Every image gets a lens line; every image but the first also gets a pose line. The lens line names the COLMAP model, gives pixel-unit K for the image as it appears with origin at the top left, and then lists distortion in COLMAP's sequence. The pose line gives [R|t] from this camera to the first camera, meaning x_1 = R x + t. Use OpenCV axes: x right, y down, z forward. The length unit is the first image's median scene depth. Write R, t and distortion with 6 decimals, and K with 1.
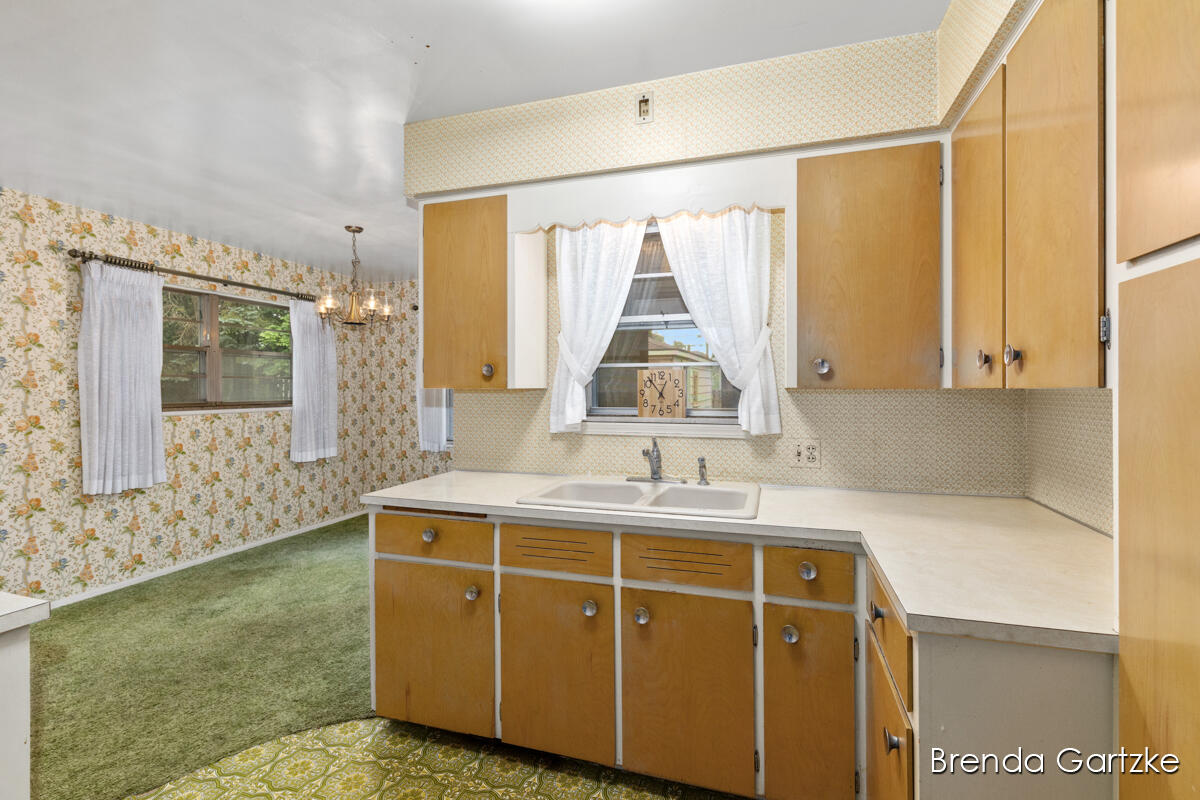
lens RADIAL K [[559.2, 0, 600.7], [0, 559.2, 390.8], [0, 0, 1]] dist [0.000797, -0.000040]
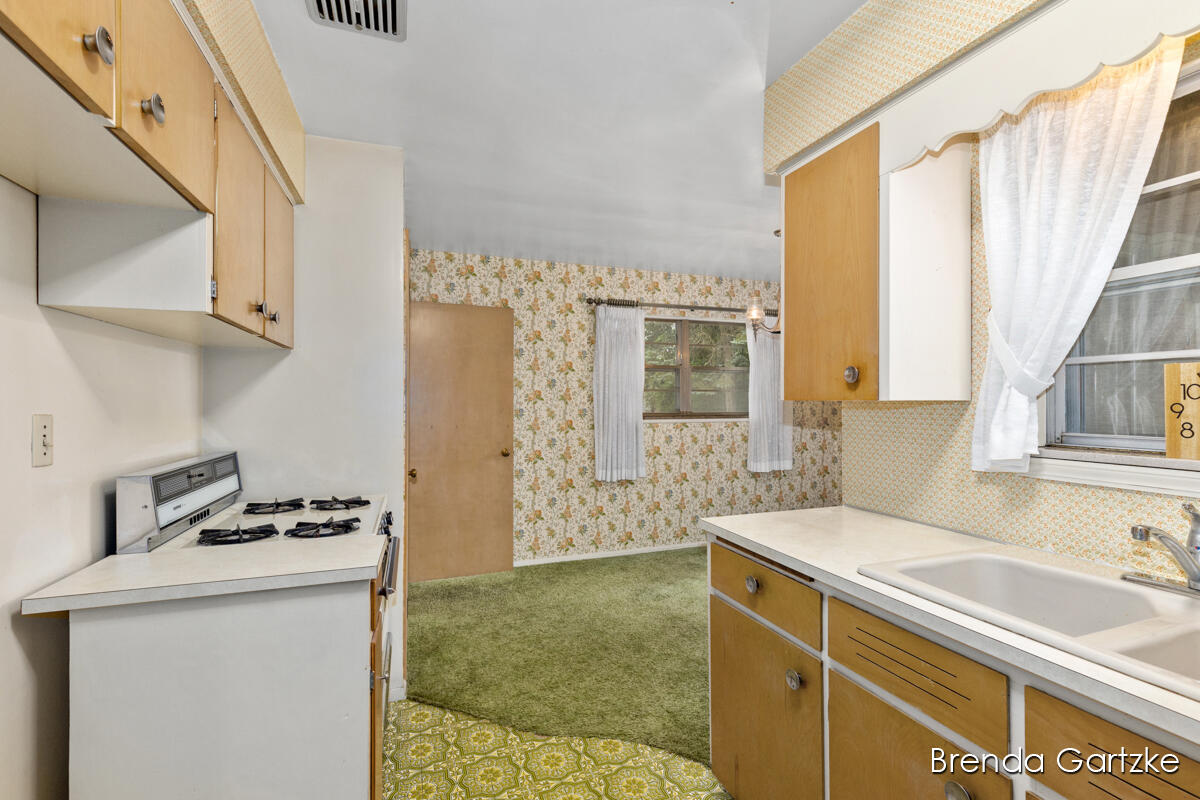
lens RADIAL K [[538.2, 0, 600.0], [0, 538.2, 400.0], [0, 0, 1]] dist [-0.000378, -0.000983]
pose [[0.609495, -0.000751, -0.792790, 0.106969], [-0.004052, 0.999984, -0.004062, -0.000510], [0.792780, 0.005689, 0.609482, 0.226752]]
